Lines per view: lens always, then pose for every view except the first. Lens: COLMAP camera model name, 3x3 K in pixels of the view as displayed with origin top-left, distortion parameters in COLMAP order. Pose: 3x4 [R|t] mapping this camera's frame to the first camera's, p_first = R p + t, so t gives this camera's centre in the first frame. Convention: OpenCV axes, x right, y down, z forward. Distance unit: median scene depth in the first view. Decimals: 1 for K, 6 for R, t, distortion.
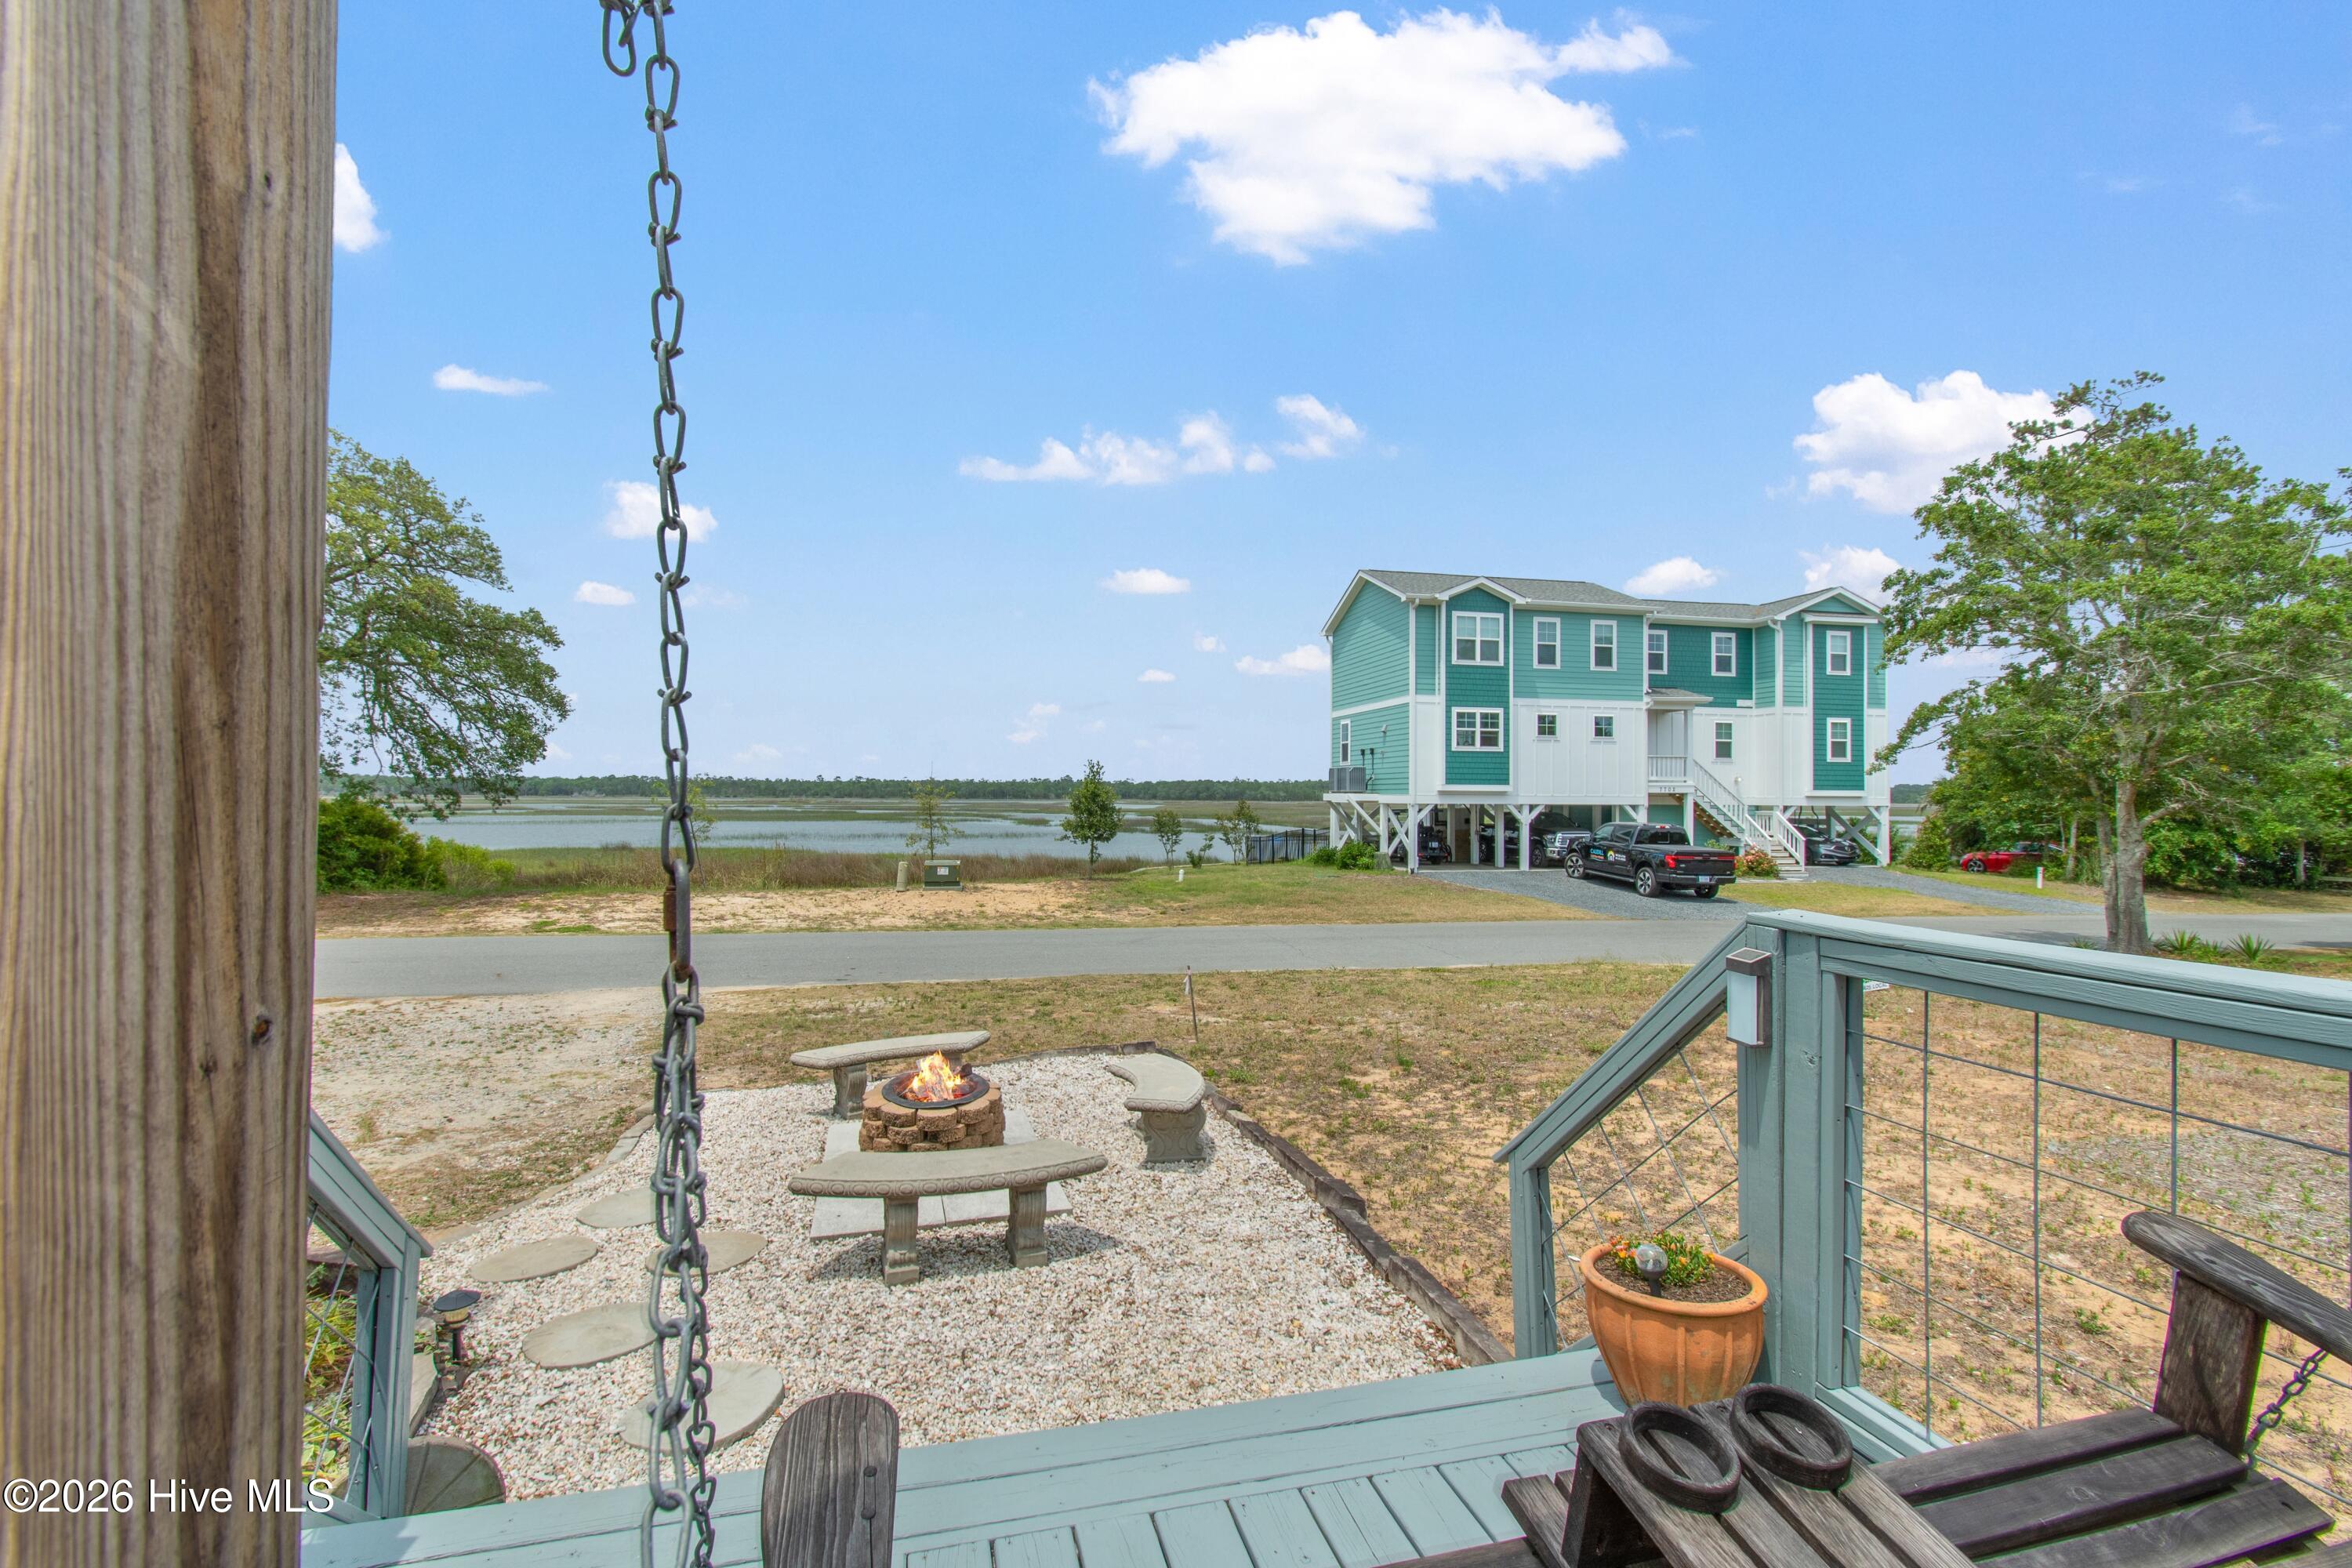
lens RADIAL K [[1037.2, 0, 1181.2], [0, 1037.2, 784.3], [0, 0, 1]] dist [0.003119, -0.001079]
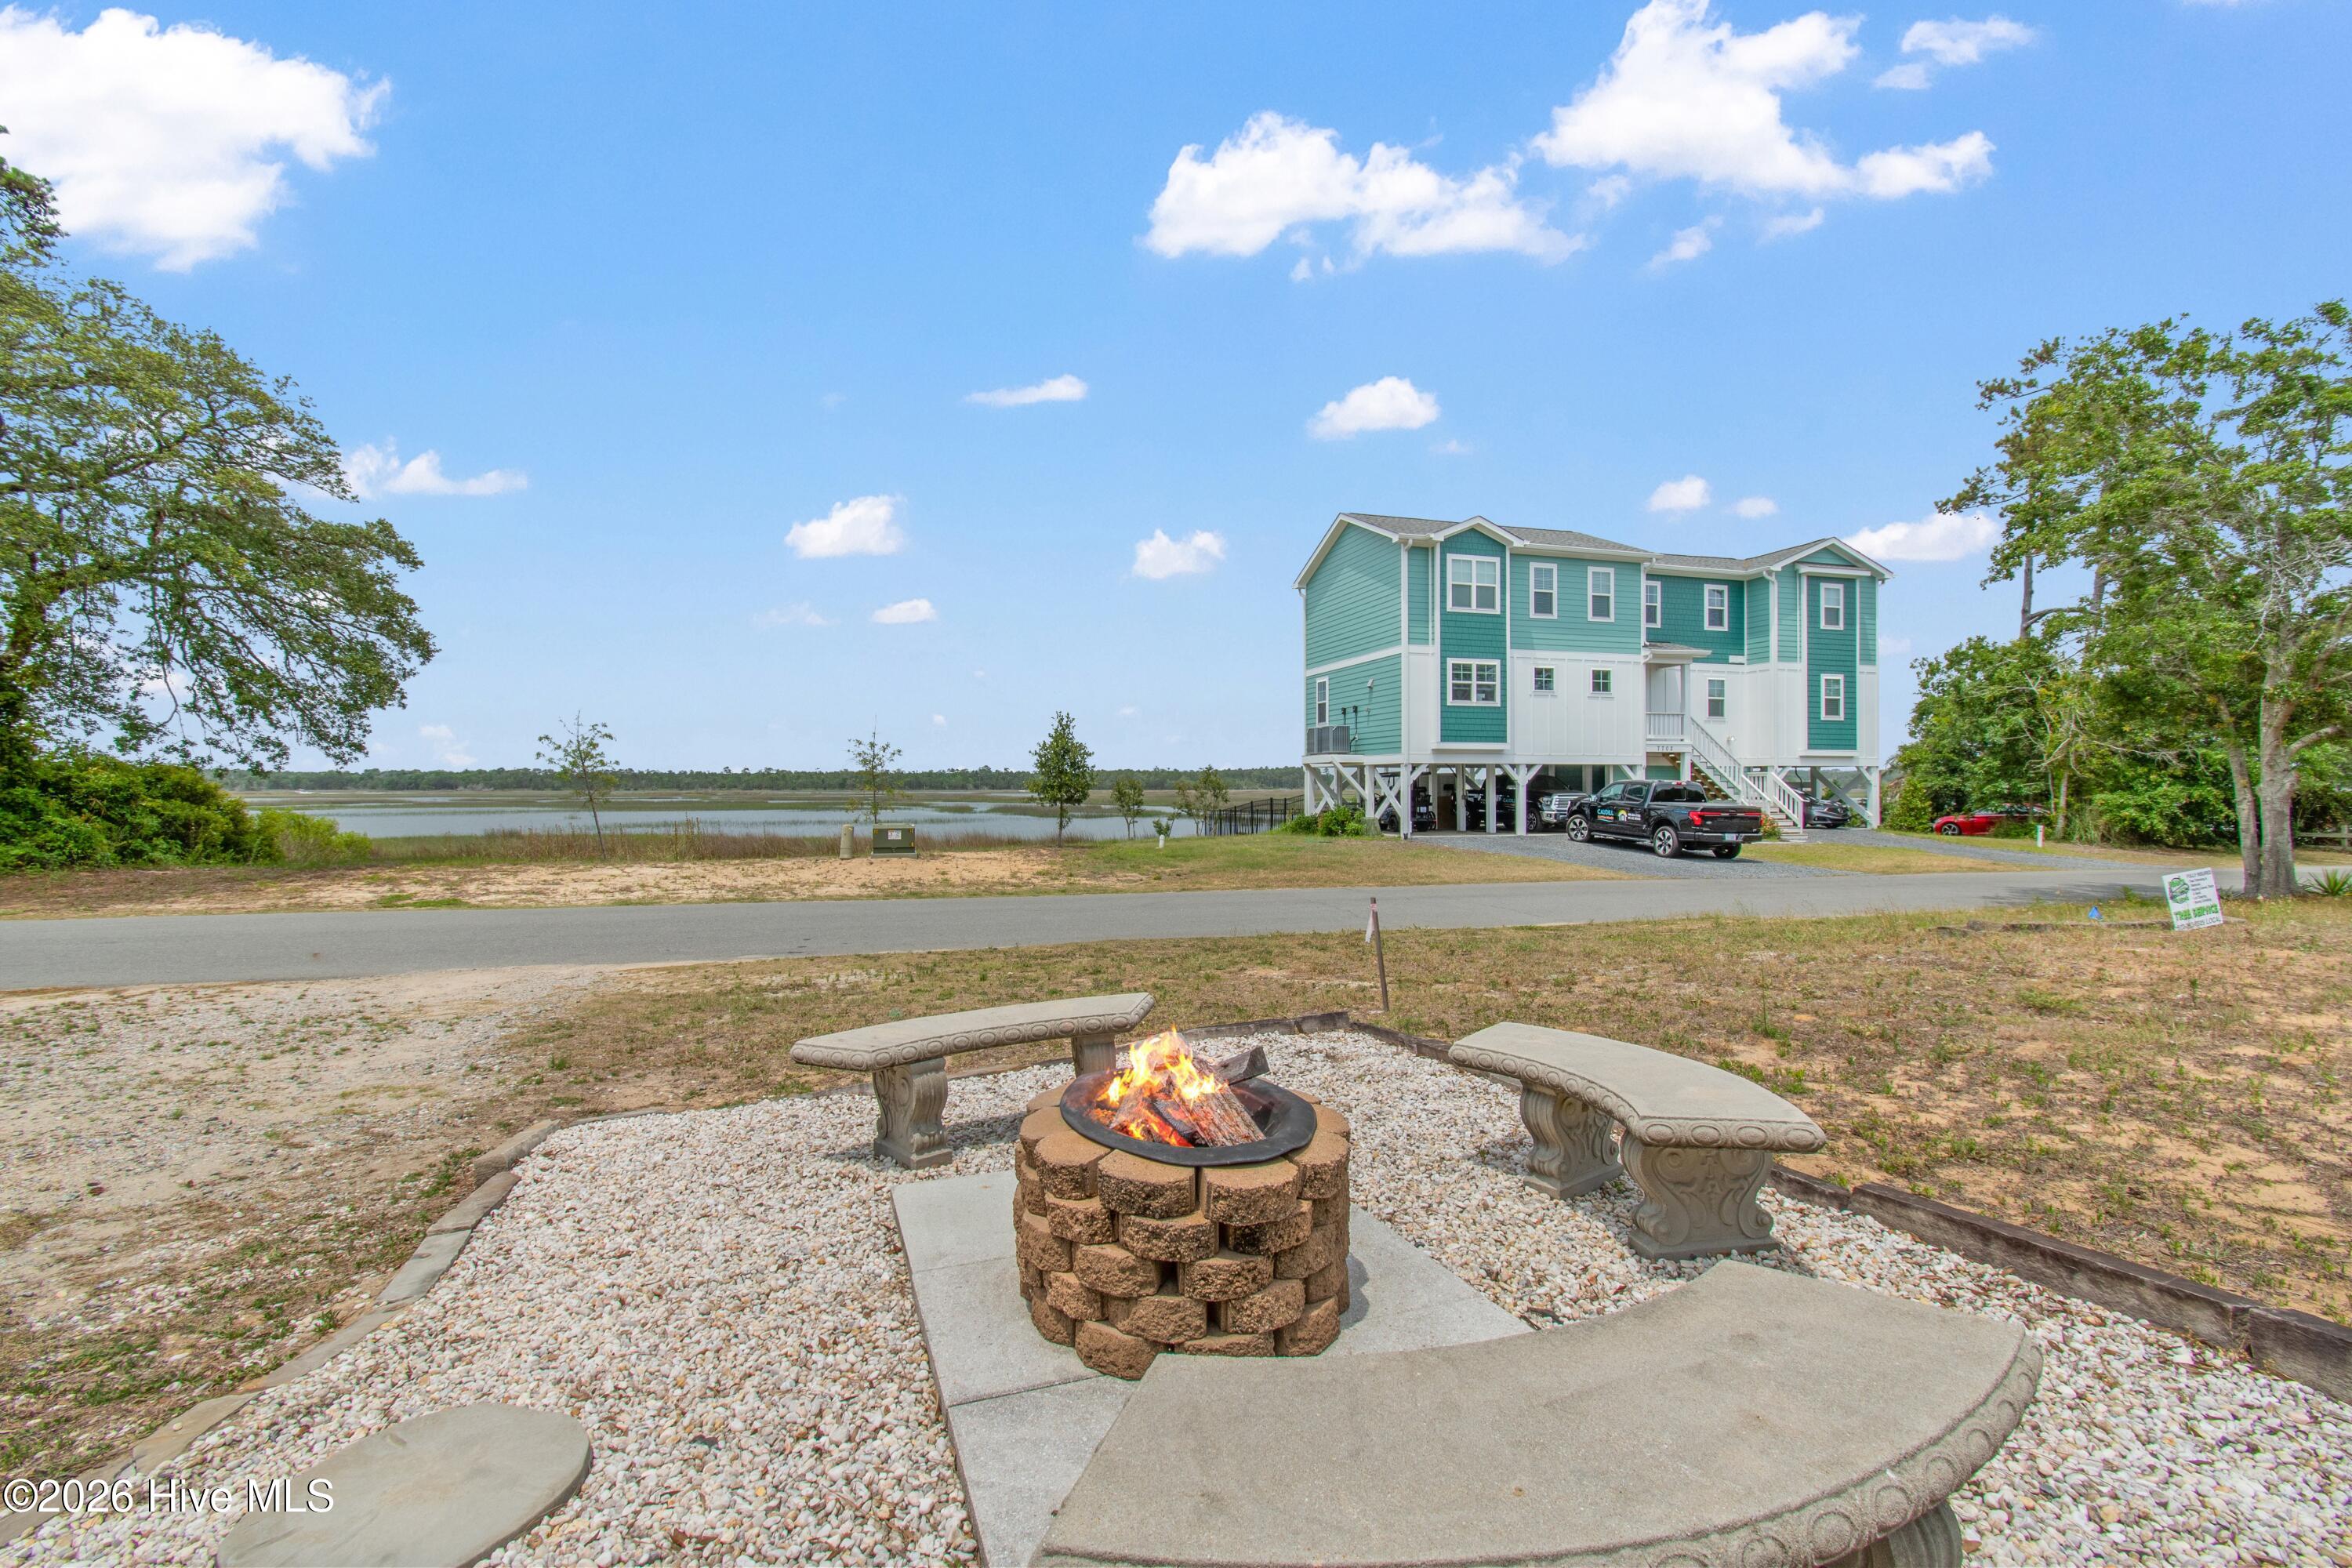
lens RADIAL K [[1034.1, 0, 1181.3], [0, 1034.1, 784.4], [0, 0, 1]] dist [0.005741, -0.003921]
pose [[0.996843, -0.007315, 0.079057, -0.047954], [0.006575, 0.999932, 0.009623, 0.027649], [-0.079122, -0.009073, 0.996824, 0.102361]]
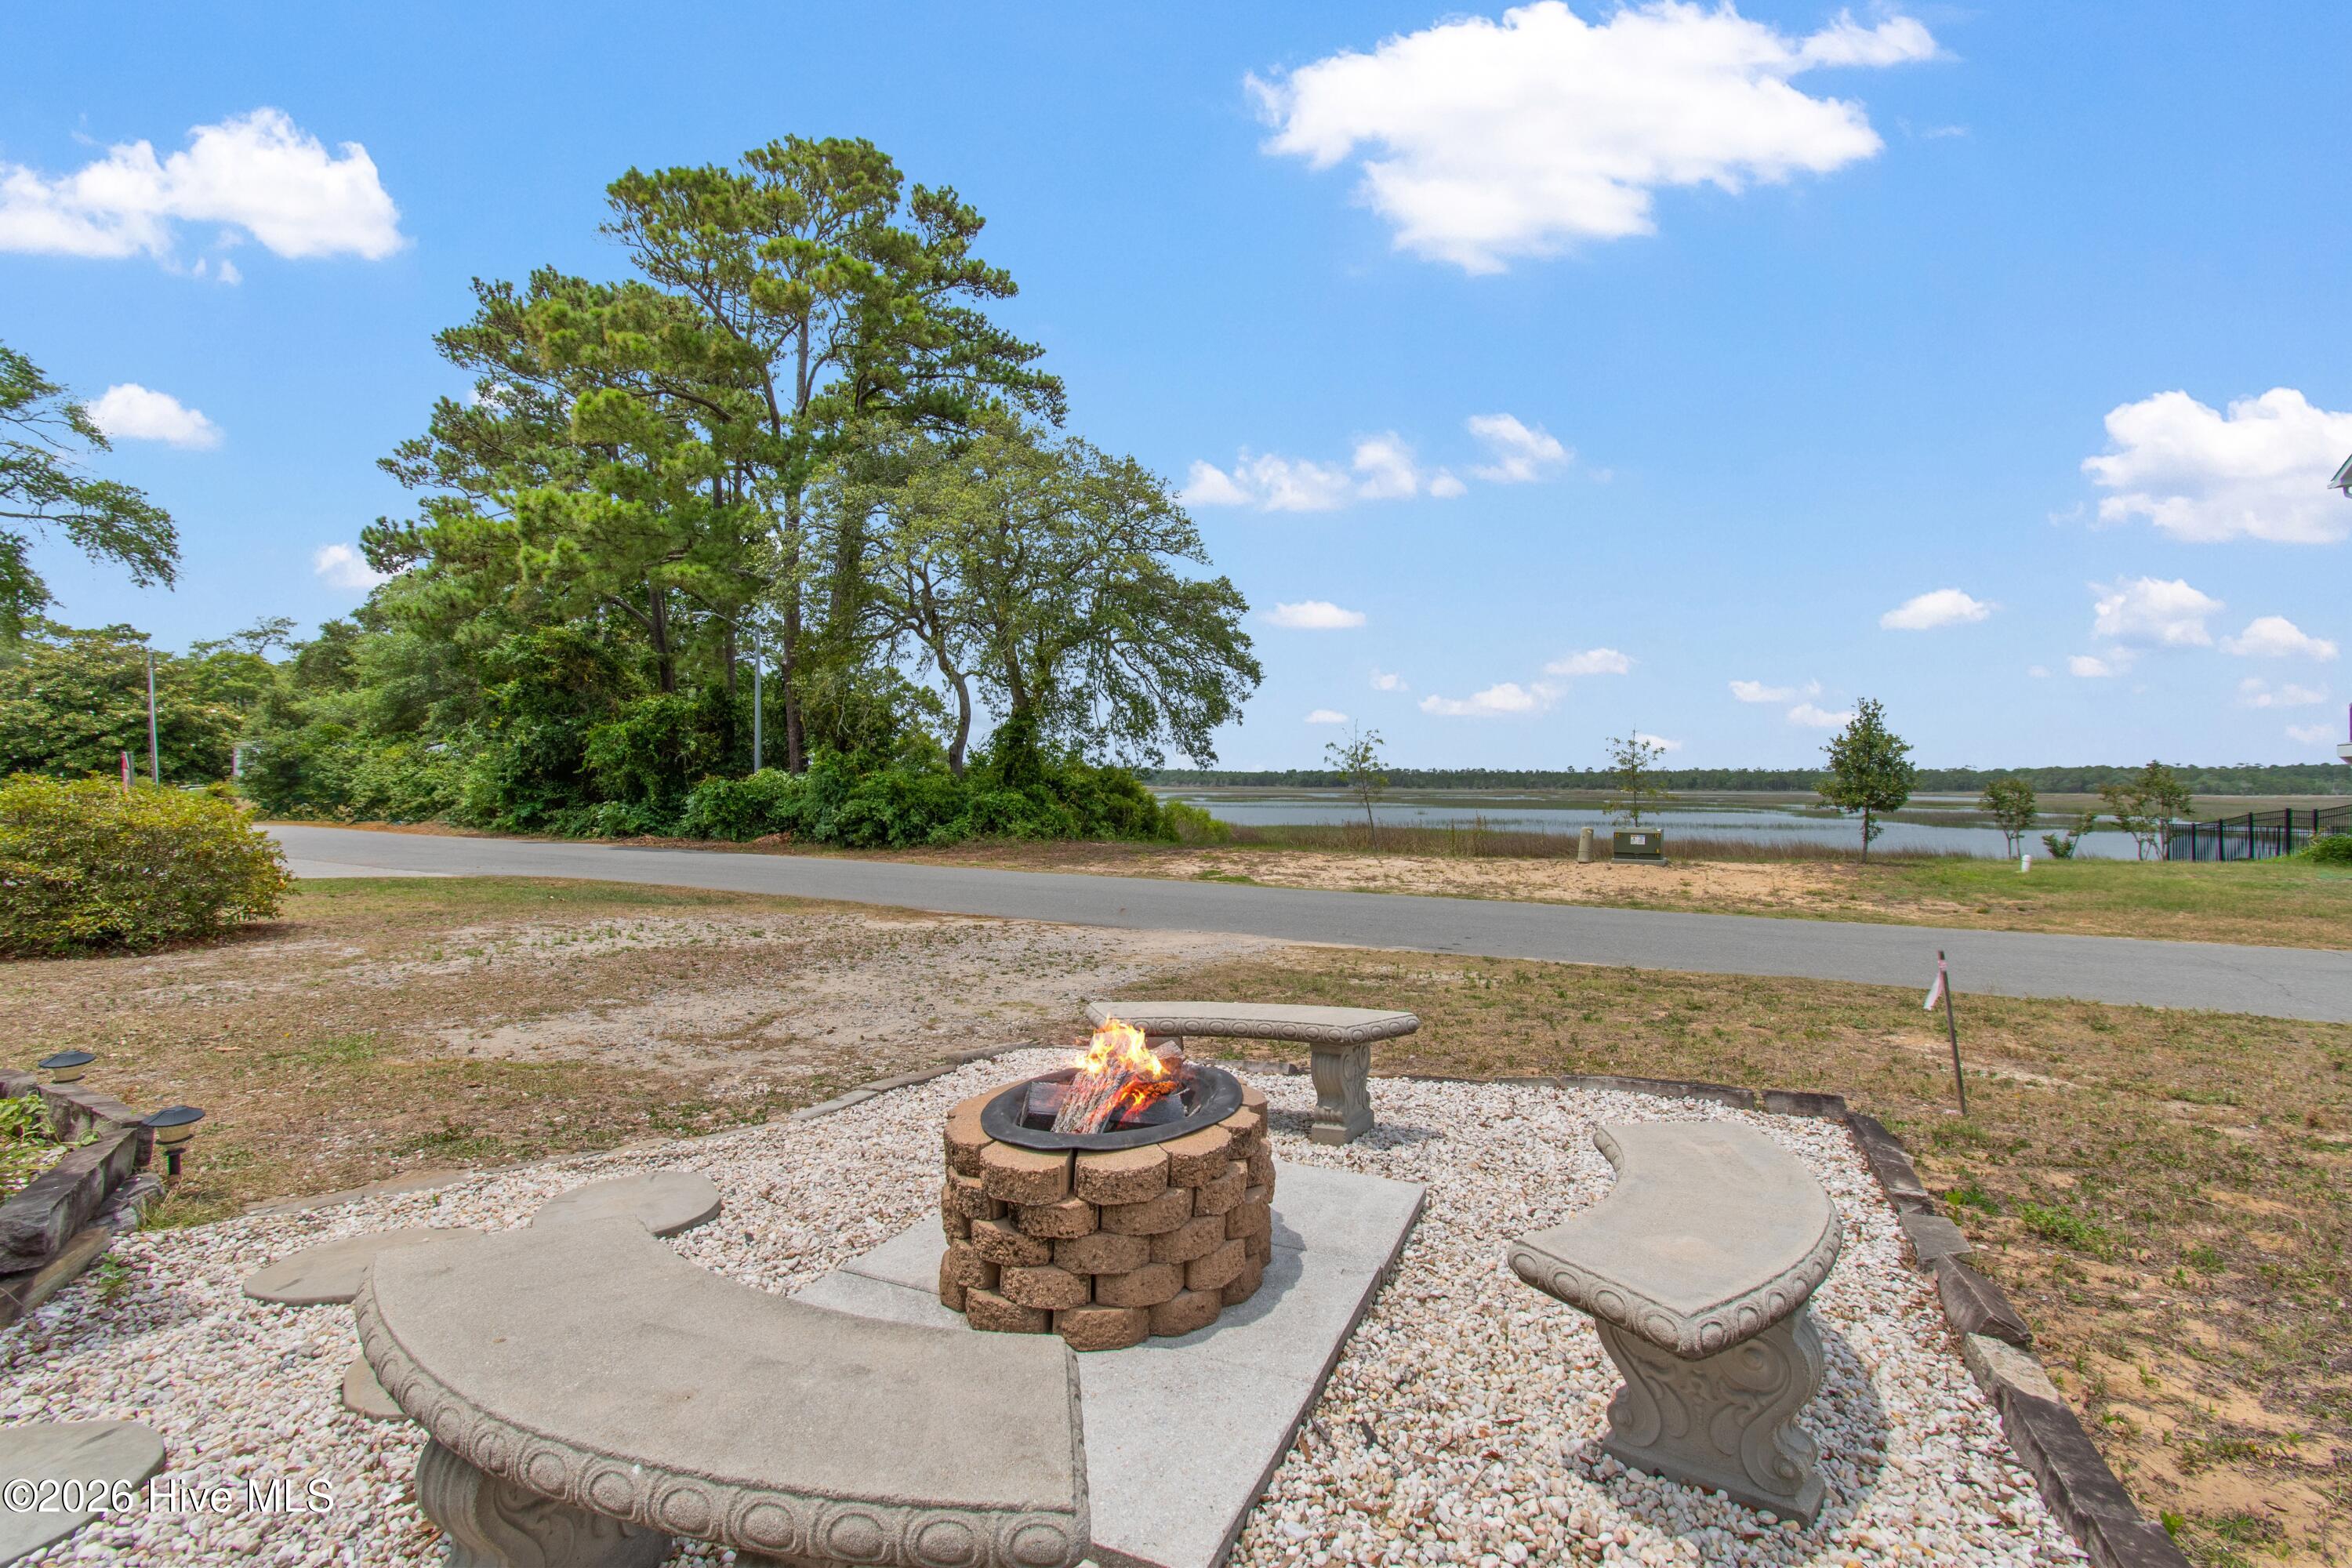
lens RADIAL K [[1055.8, 0, 1176.0], [0, 1055.8, 784.0], [0, 0, 1]] dist [-0.000948, -0.000609]
pose [[0.768049, -0.002857, -0.640385, 0.013645], [0.007260, 0.999965, 0.004246, 0.027214], [0.640350, -0.007911, 0.768042, 0.117886]]
